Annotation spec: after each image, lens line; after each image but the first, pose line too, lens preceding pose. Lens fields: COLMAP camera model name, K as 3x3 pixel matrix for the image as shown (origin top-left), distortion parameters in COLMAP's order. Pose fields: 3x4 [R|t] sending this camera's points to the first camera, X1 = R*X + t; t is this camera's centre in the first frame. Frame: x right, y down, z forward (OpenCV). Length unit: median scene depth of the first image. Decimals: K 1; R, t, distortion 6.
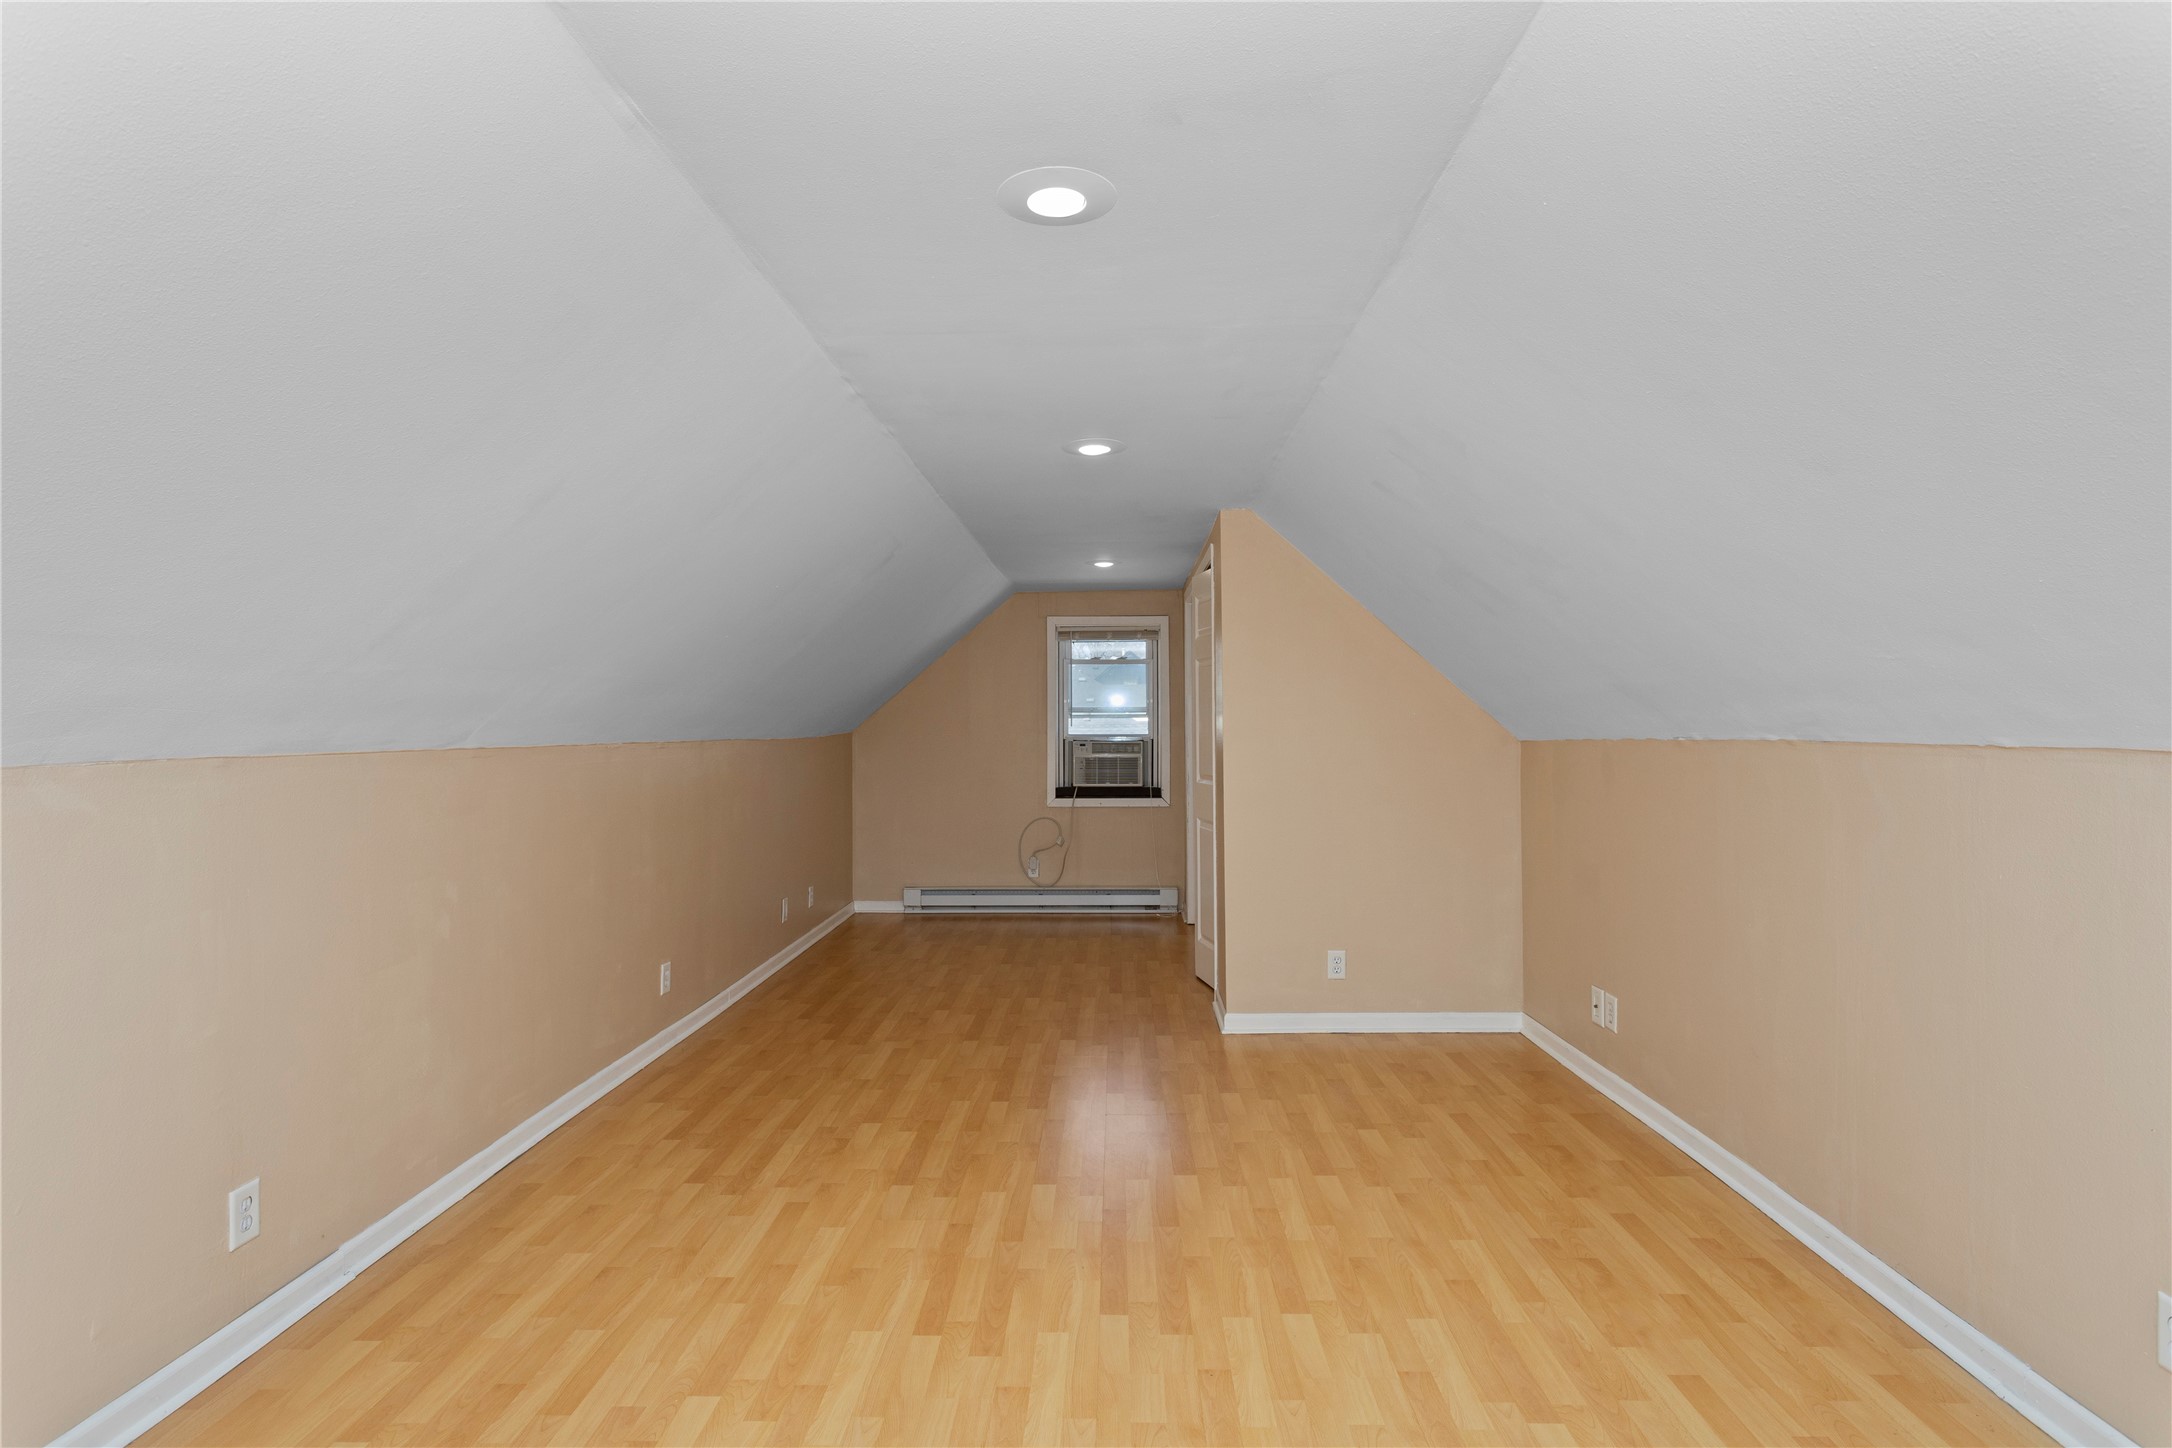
lens RADIAL K [[1063.2, 0, 1080.3], [0, 1063.2, 719.3], [0, 0, 1]] dist [-0.003646, -0.001979]
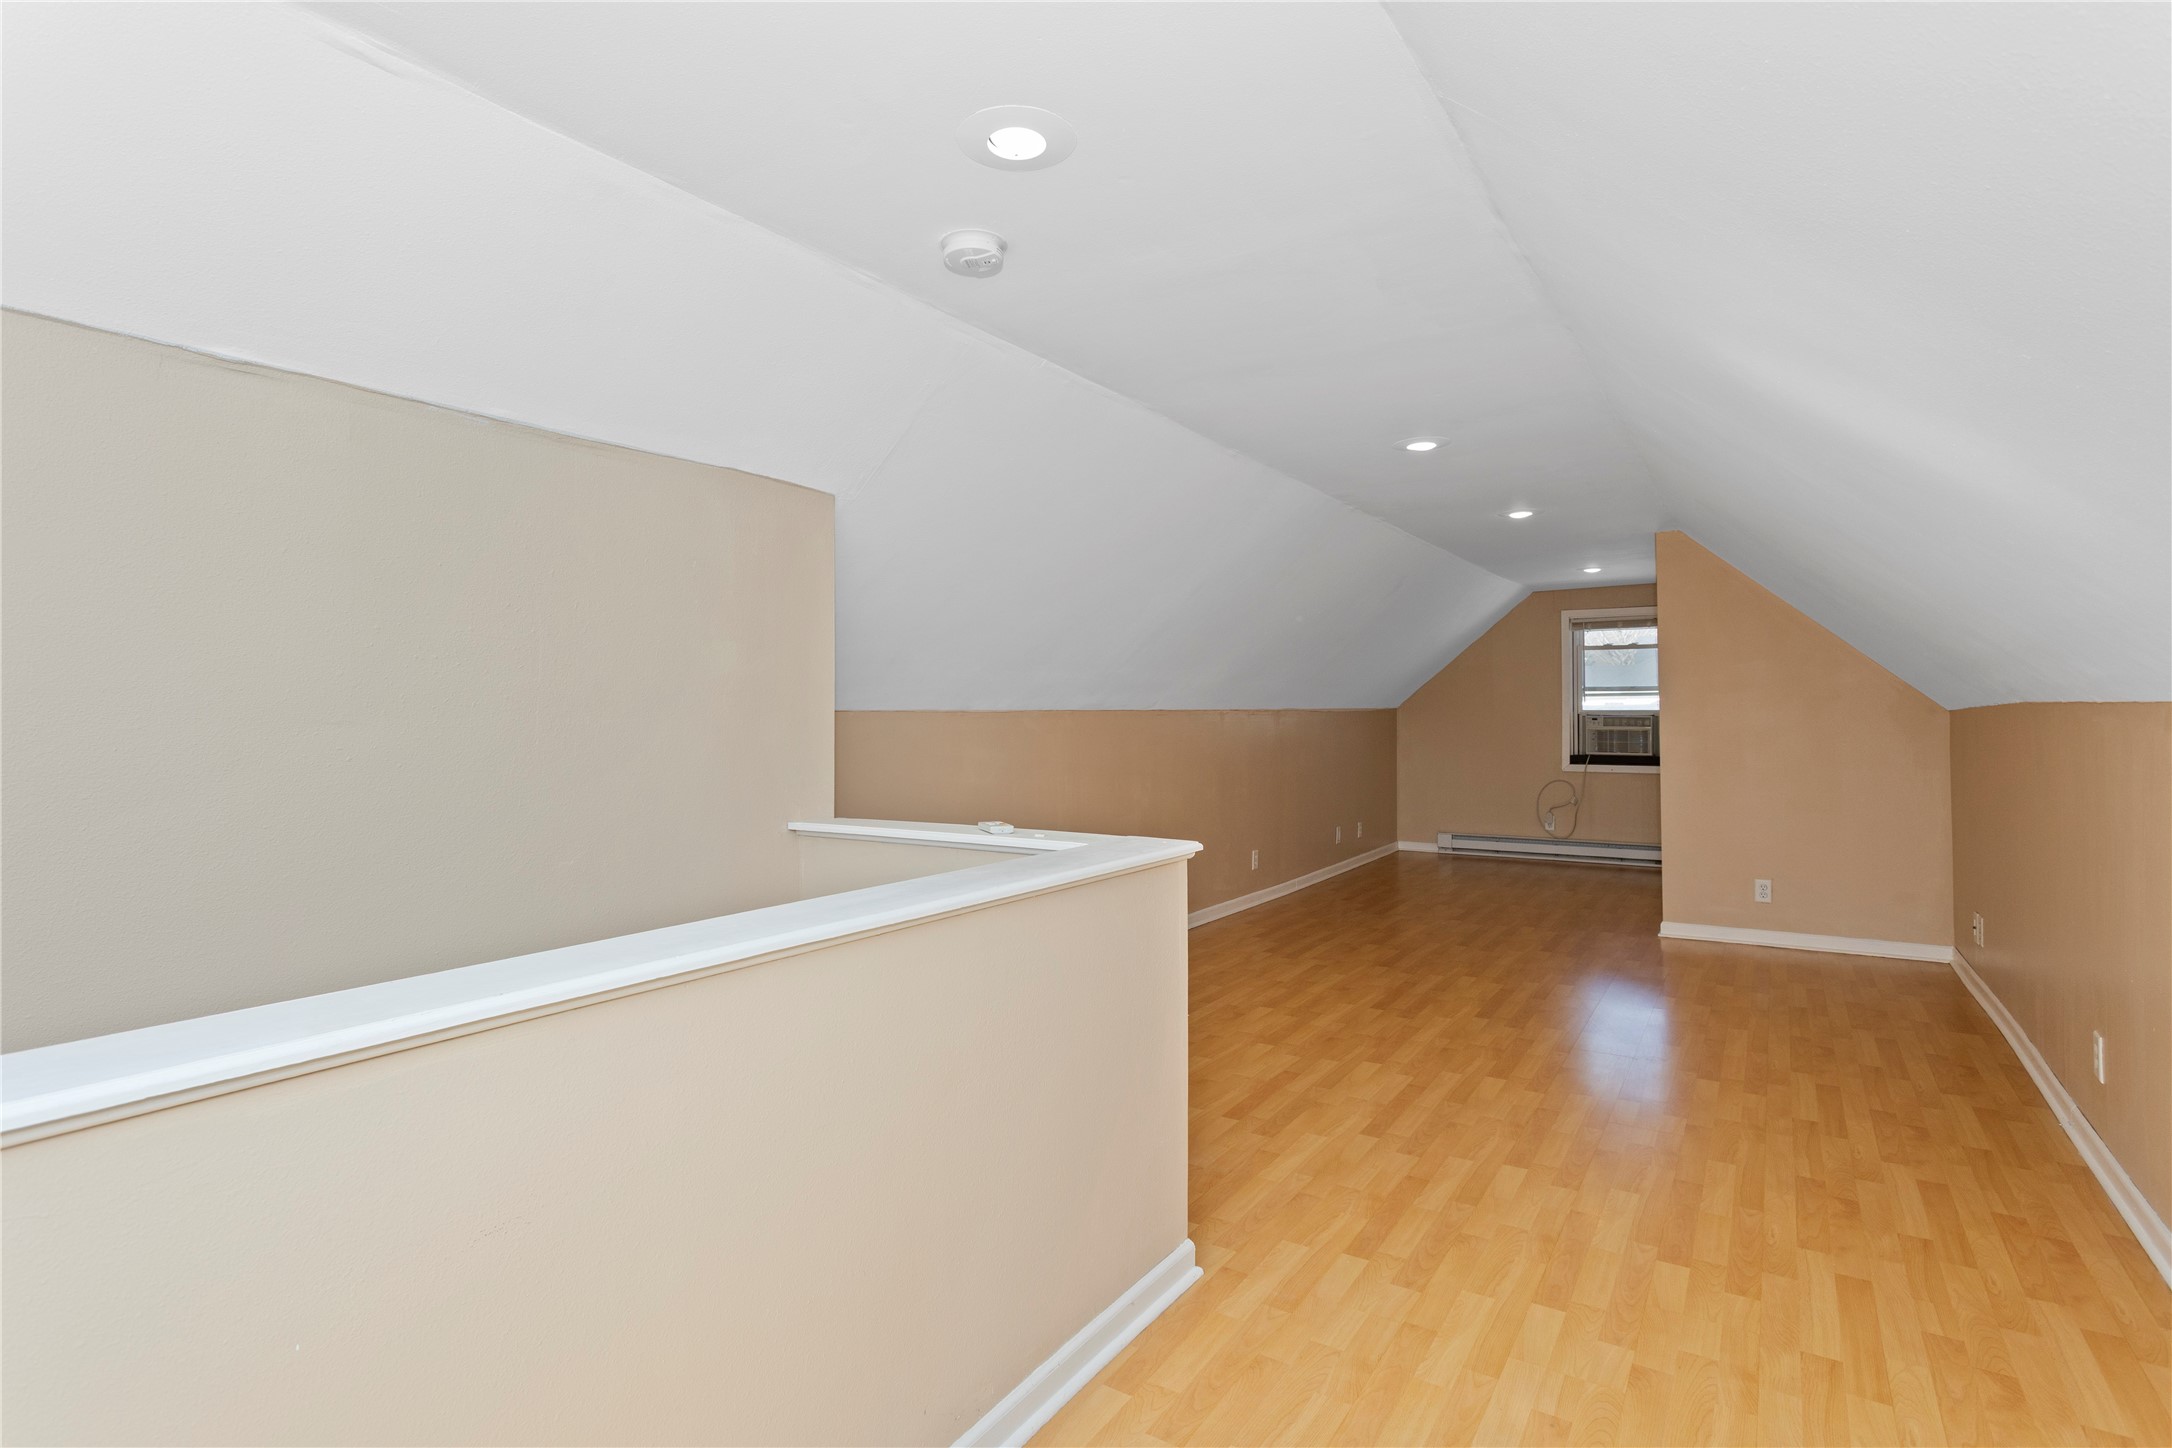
lens RADIAL K [[1063.2, 0, 1083.7], [0, 1063.2, 714.1], [0, 0, 1]] dist [-0.003646, -0.001979]
pose [[0.857125, 0.001813, -0.515105, 0.122287], [0.003240, 0.999955, 0.008911, 0.006418], [0.515098, -0.009307, 0.857081, -0.289329]]
